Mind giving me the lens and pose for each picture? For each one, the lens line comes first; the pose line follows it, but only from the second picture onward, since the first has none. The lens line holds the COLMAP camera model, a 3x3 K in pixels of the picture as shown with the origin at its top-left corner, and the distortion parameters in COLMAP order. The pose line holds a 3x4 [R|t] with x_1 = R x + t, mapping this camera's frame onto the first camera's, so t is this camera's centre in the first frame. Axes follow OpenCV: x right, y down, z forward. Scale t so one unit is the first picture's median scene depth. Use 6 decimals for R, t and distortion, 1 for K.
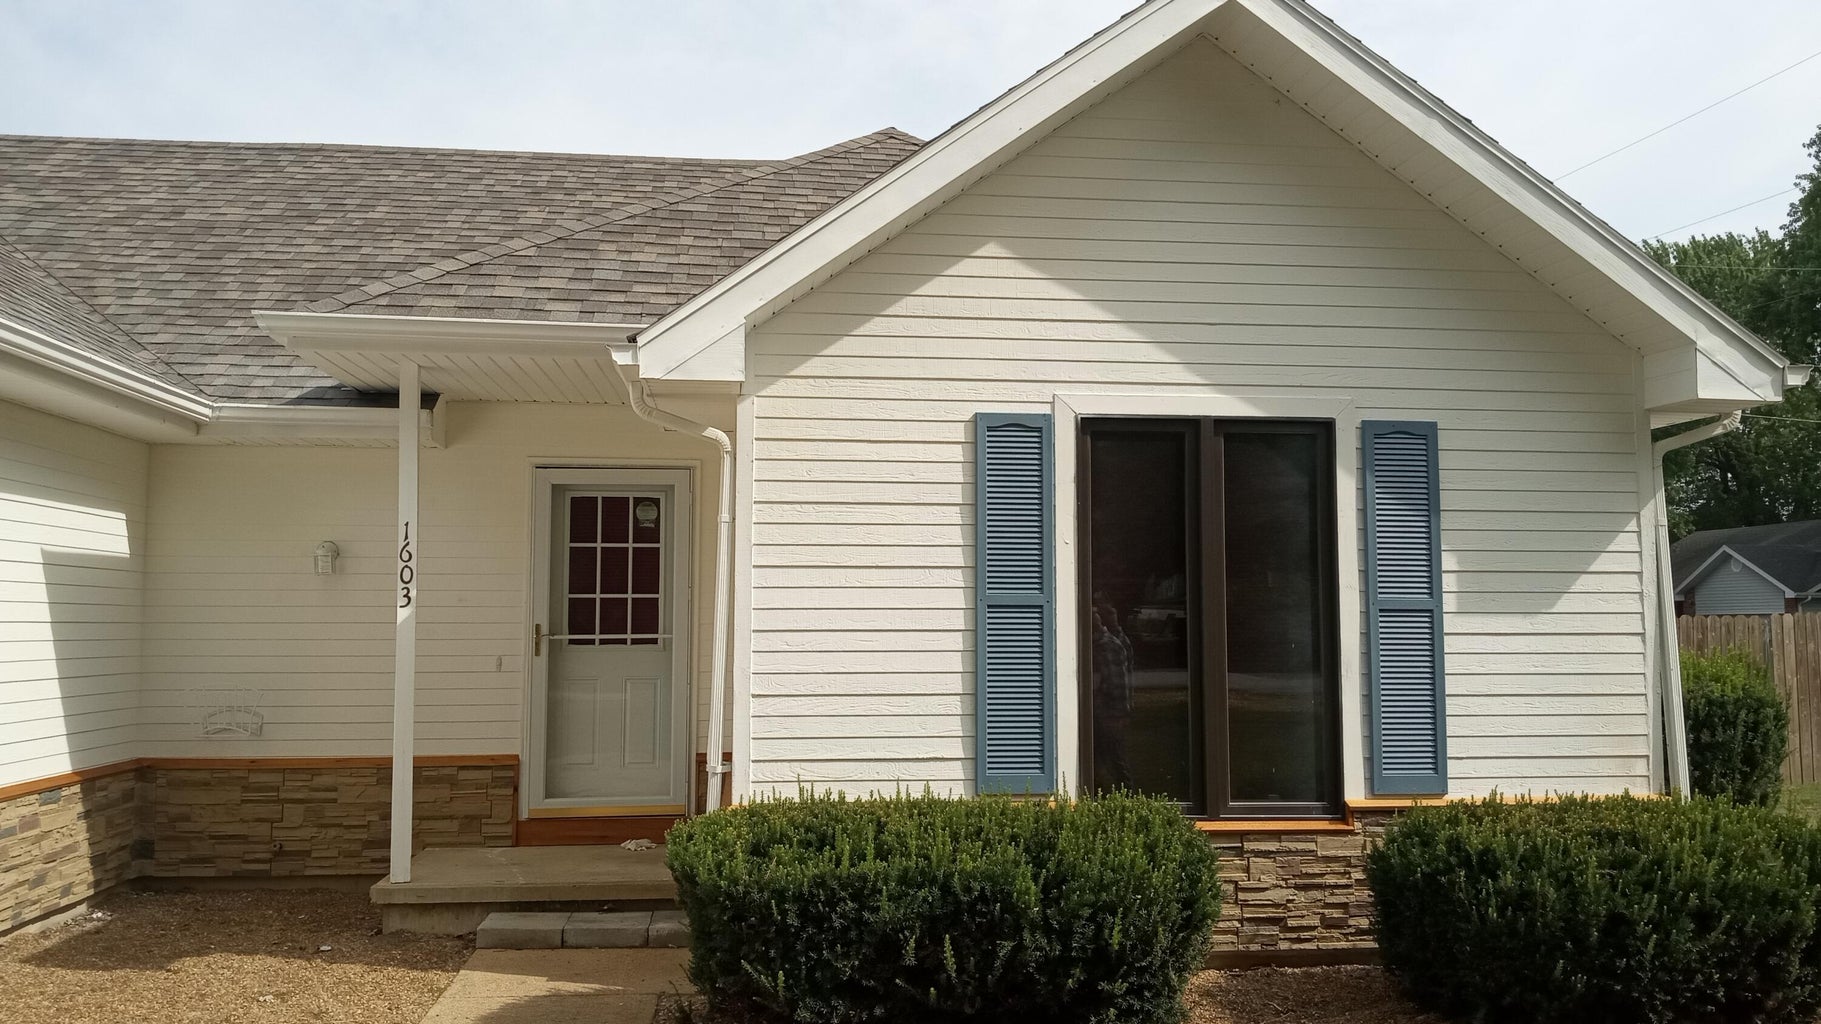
lens RADIAL K [[1521.4, 0, 925.5], [0, 1521.4, 491.7], [0, 0, 1]] dist [0.039860, -0.095039]
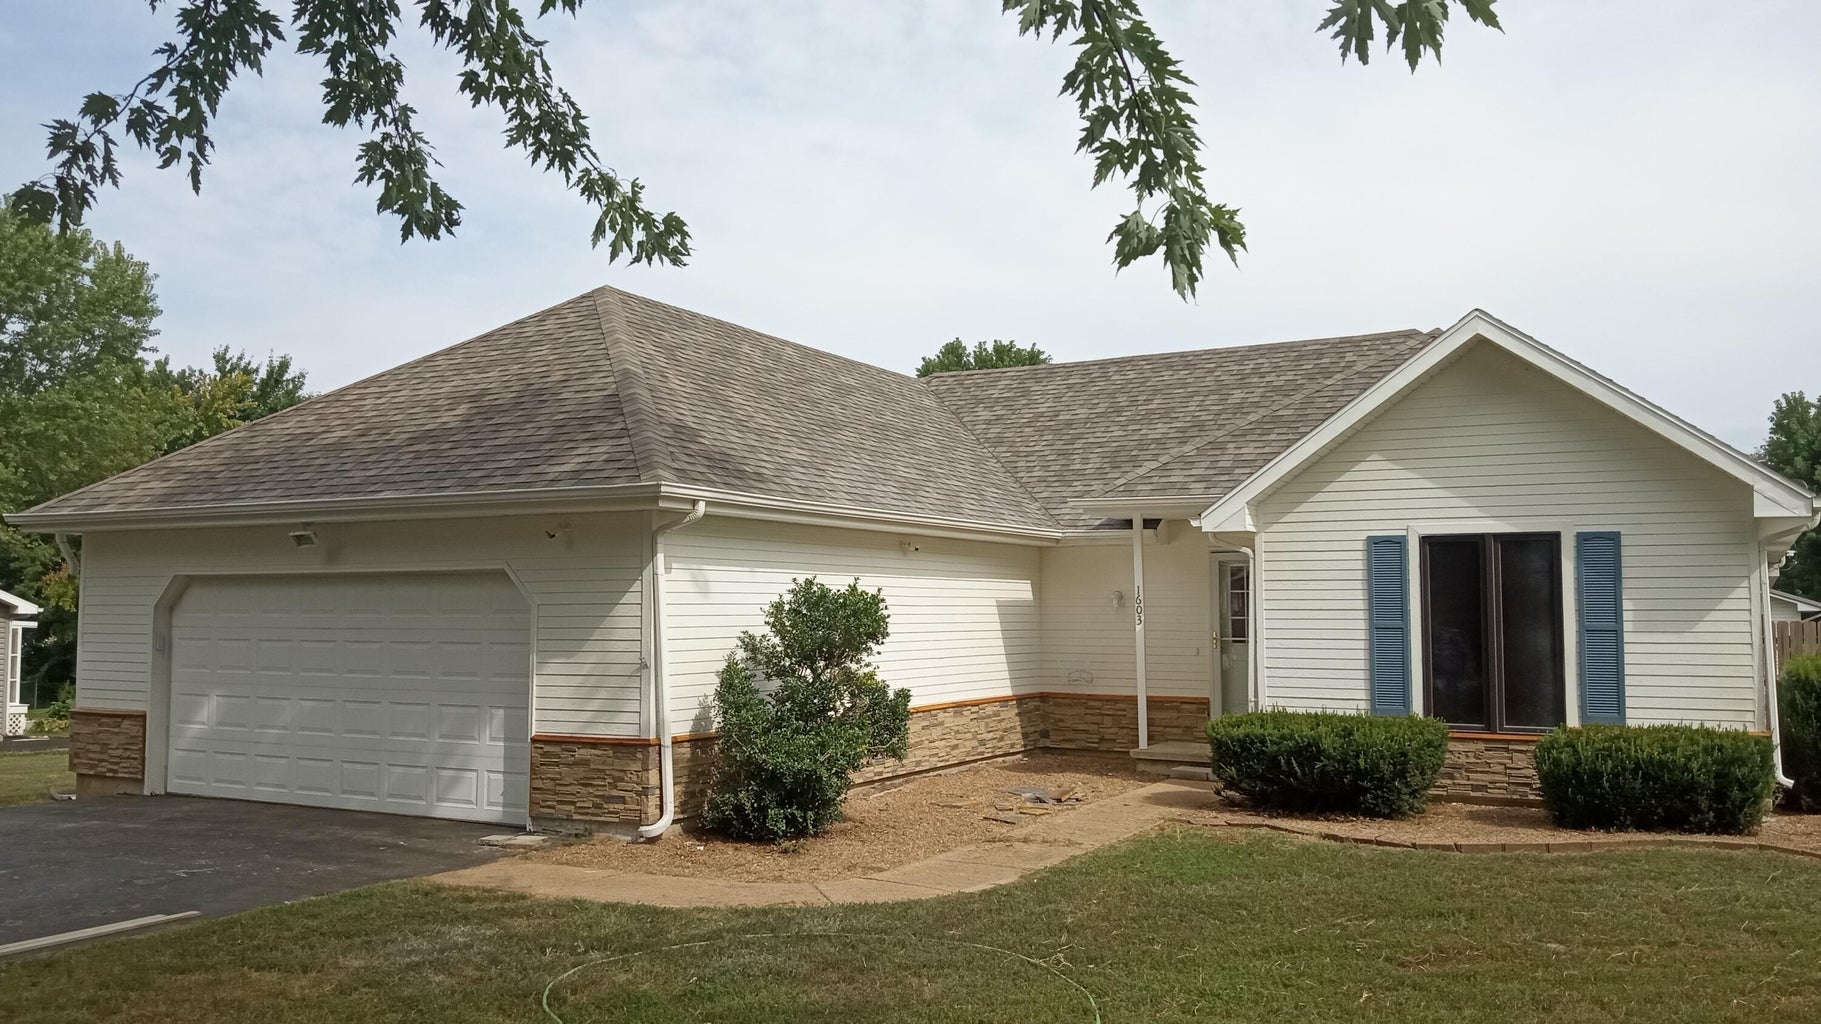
lens RADIAL K [[1521.4, 0, 893.8], [0, 1521.4, 506.7], [0, 0, 1]] dist [0.039860, -0.095039]
pose [[0.814062, -0.040739, -0.579347, 0.703858], [0.049520, 0.998773, -0.000651, -0.119902], [0.578663, -0.028160, 0.815081, -1.071144]]
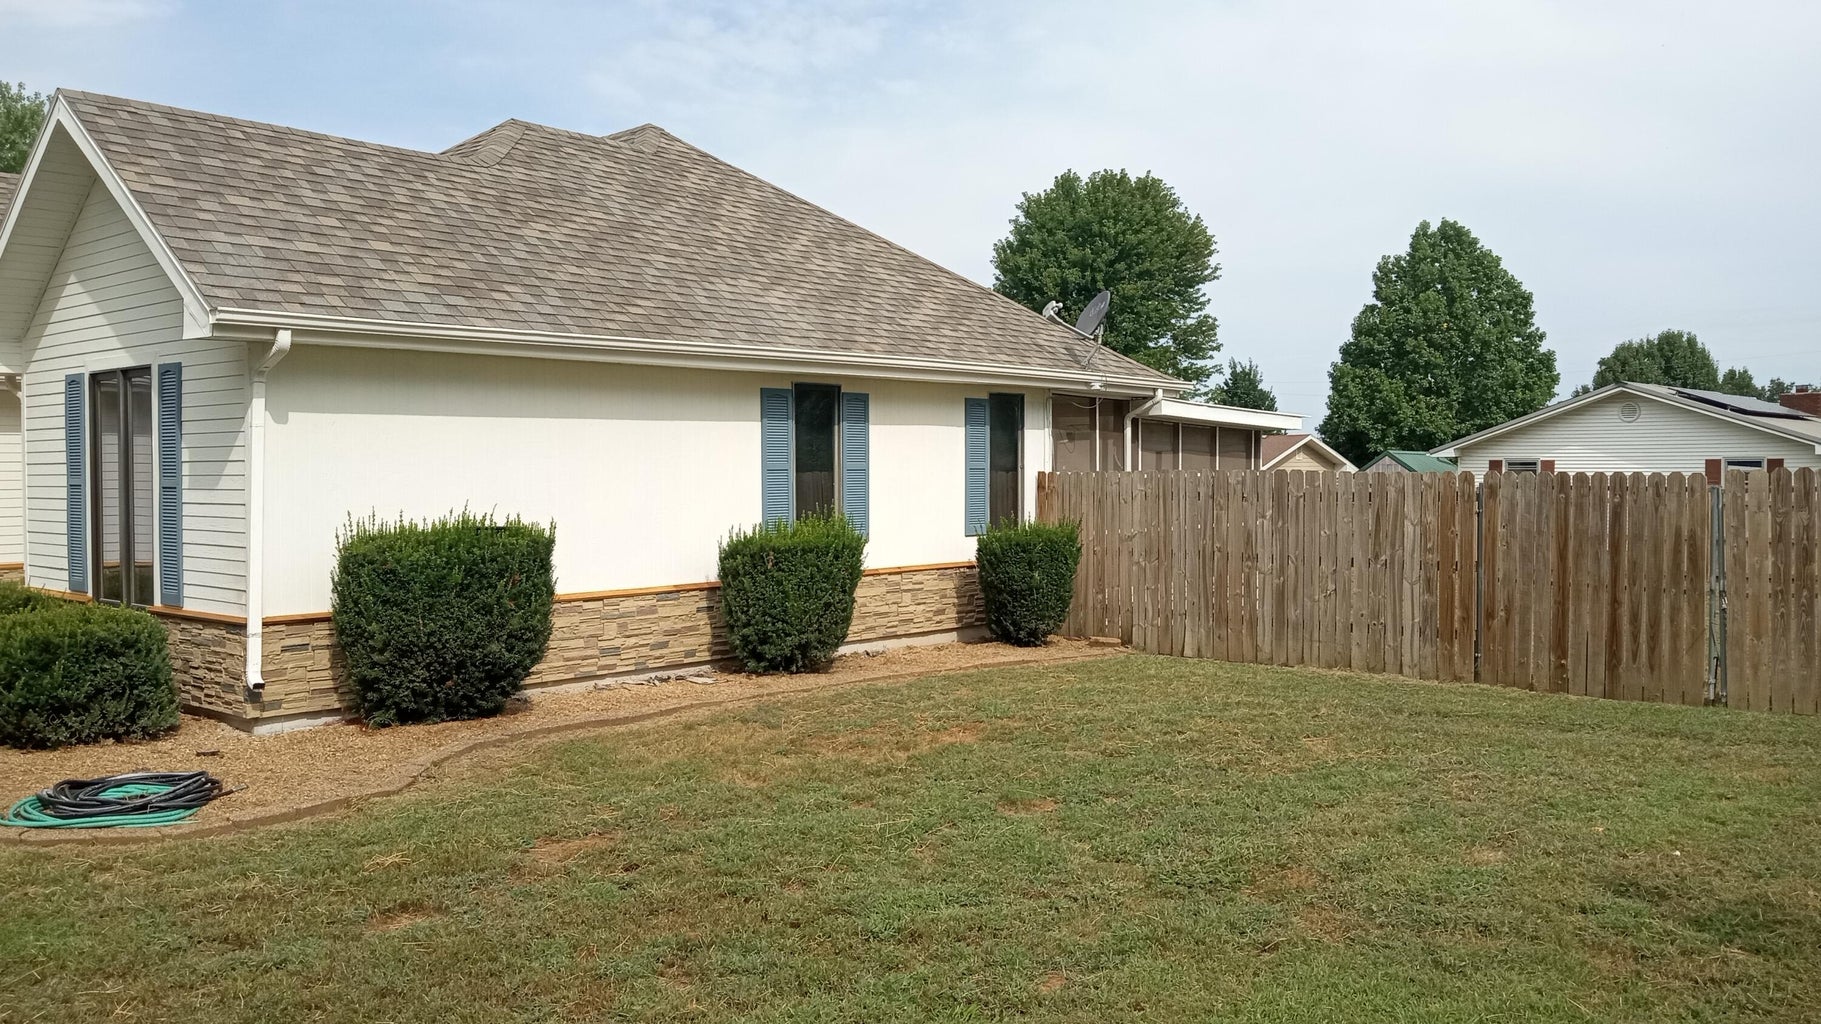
lens RADIAL K [[1521.4, 0, 916.9], [0, 1521.4, 506.4], [0, 0, 1]] dist [0.039860, -0.095039]
pose [[0.658905, 0.013671, -0.752102, 1.942528], [0.073859, 0.993828, 0.082771, 0.024512], [0.748592, -0.110088, 0.653828, 0.549138]]
